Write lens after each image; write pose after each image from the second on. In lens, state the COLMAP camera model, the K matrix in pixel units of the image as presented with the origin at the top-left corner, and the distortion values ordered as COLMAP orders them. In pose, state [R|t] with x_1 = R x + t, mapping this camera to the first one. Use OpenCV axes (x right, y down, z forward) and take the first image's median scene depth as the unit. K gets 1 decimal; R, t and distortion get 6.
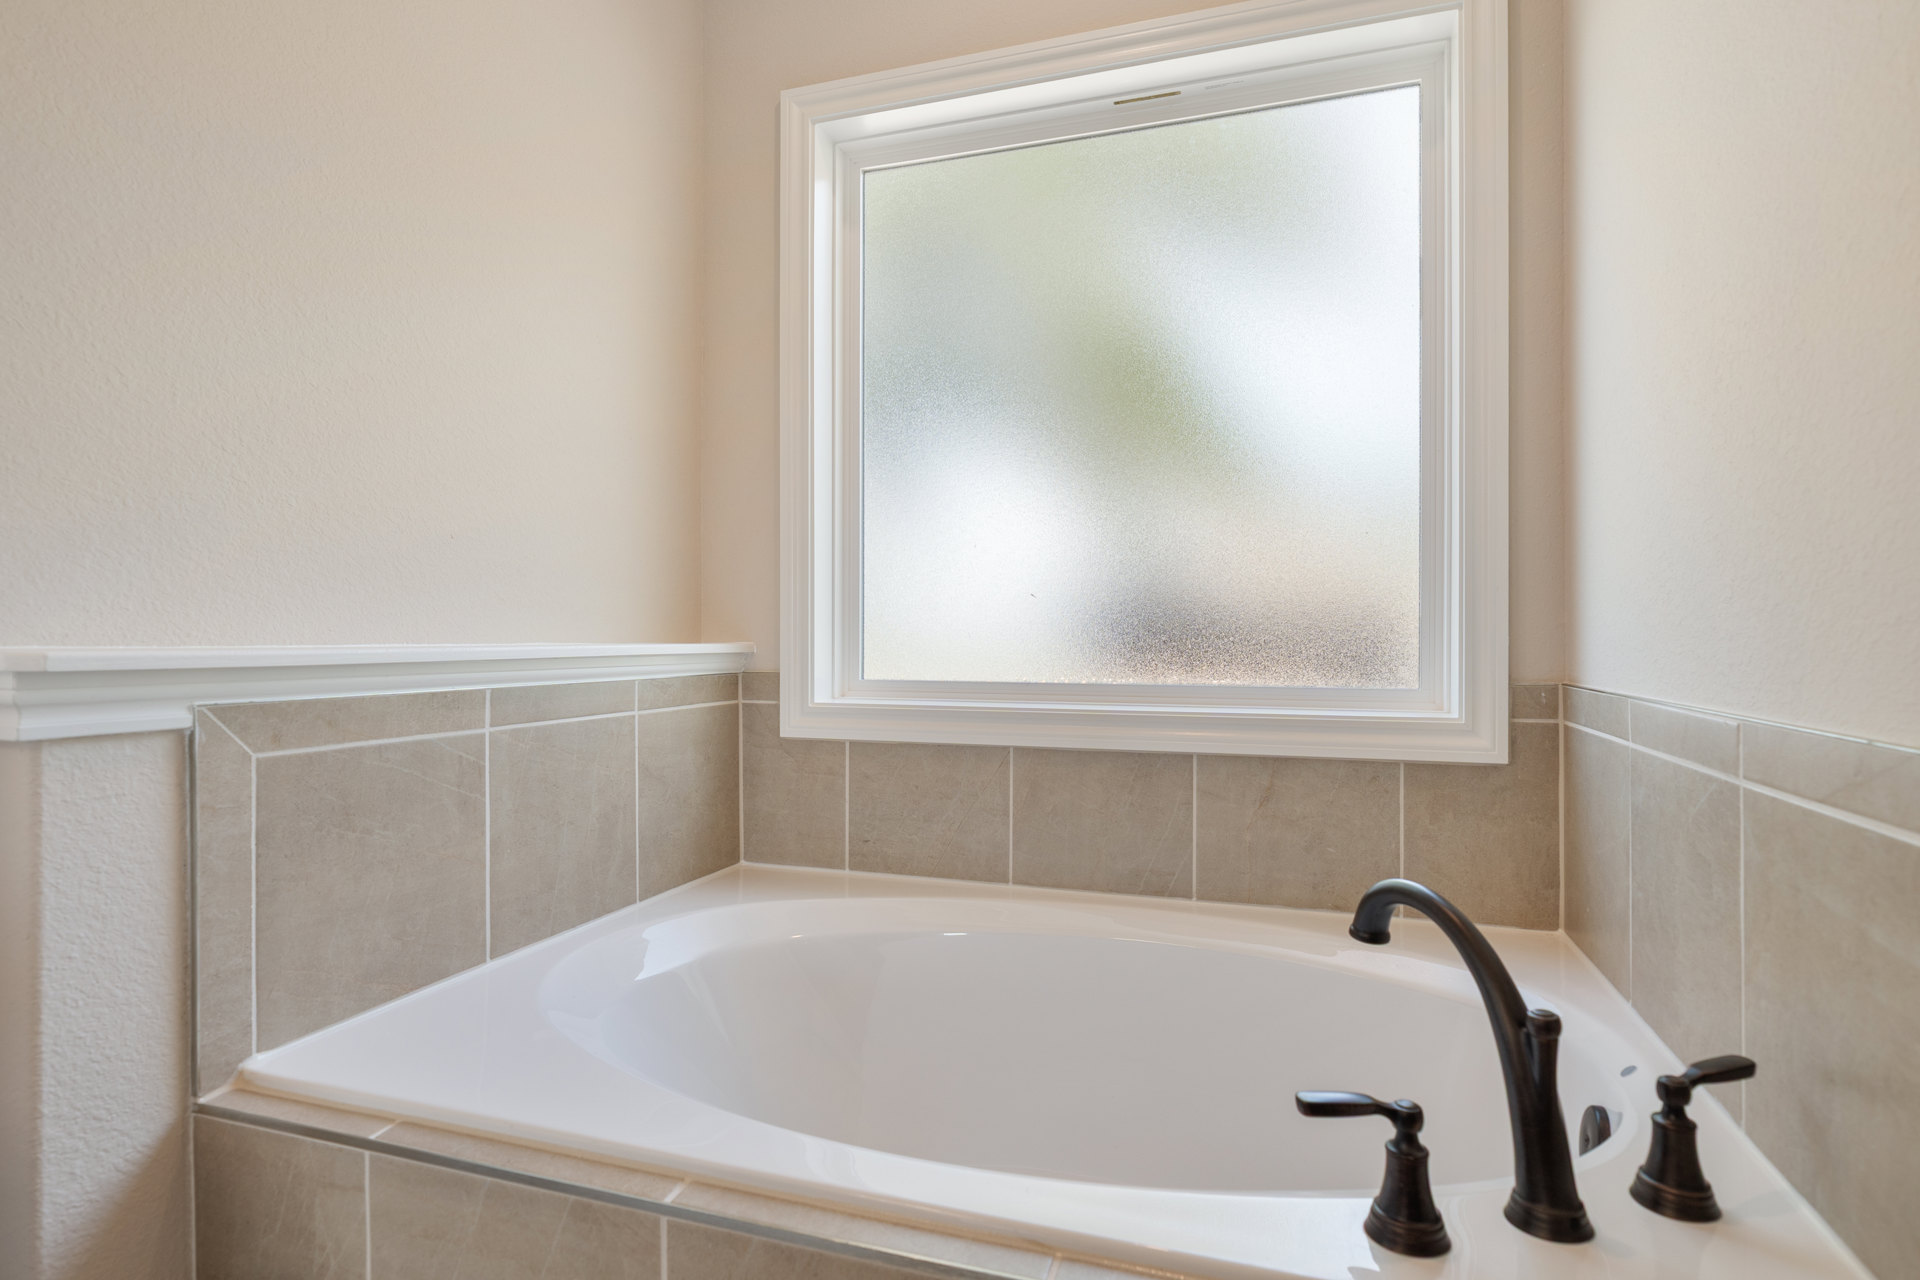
lens RADIAL K [[1005.1, 0, 960.0], [0, 1005.1, 638.8], [0, 0, 1]] dist [-0.004308, 0.000198]
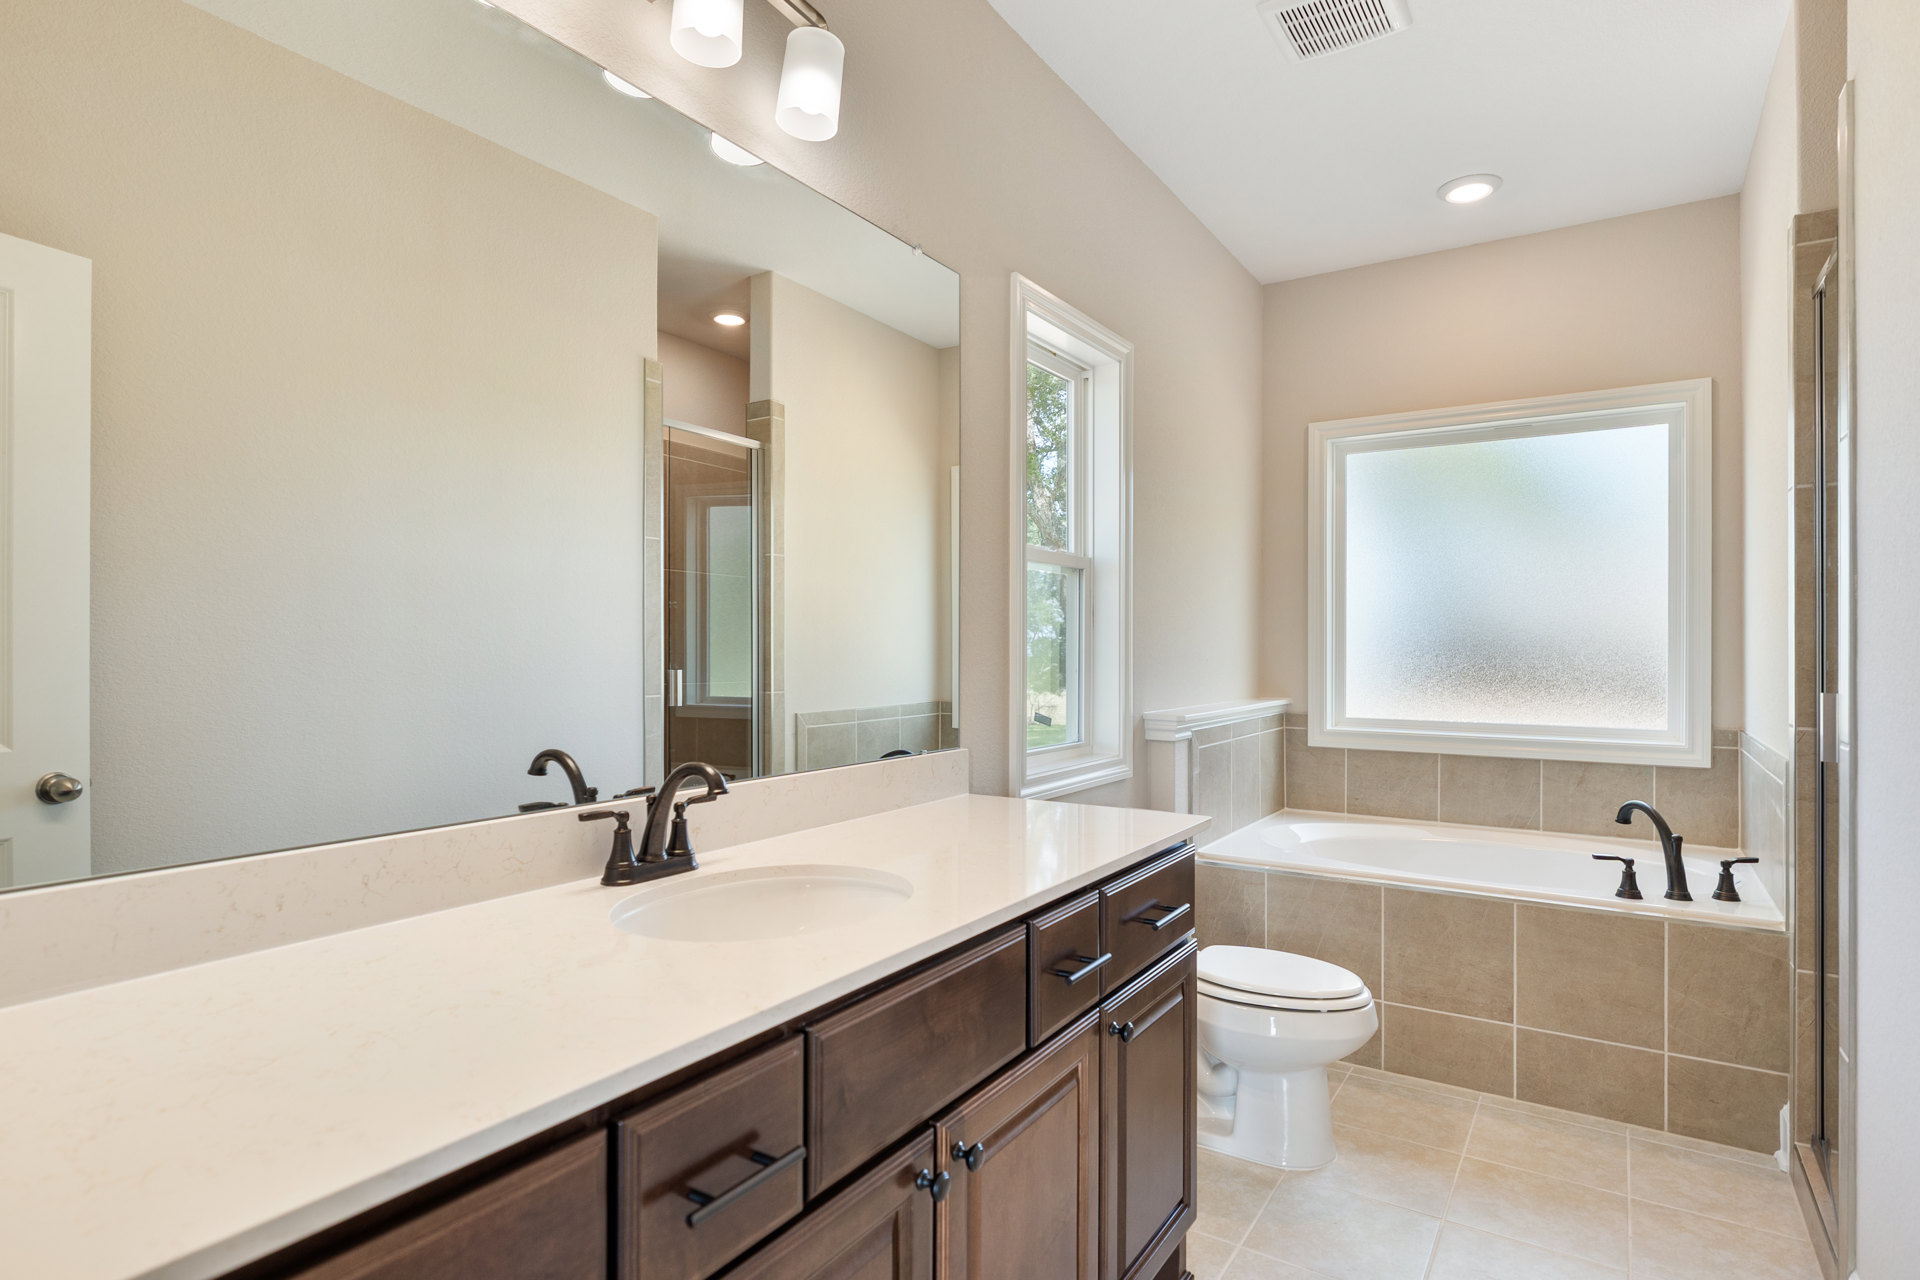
lens RADIAL K [[1005.1, 0, 961.0], [0, 1005.1, 645.3], [0, 0, 1]] dist [-0.004308, 0.000198]
pose [[0.968065, 0.001287, -0.250696, -0.427455], [-0.002867, 0.999978, -0.005935, -0.109781], [0.250683, 0.006464, 0.968048, -1.368266]]
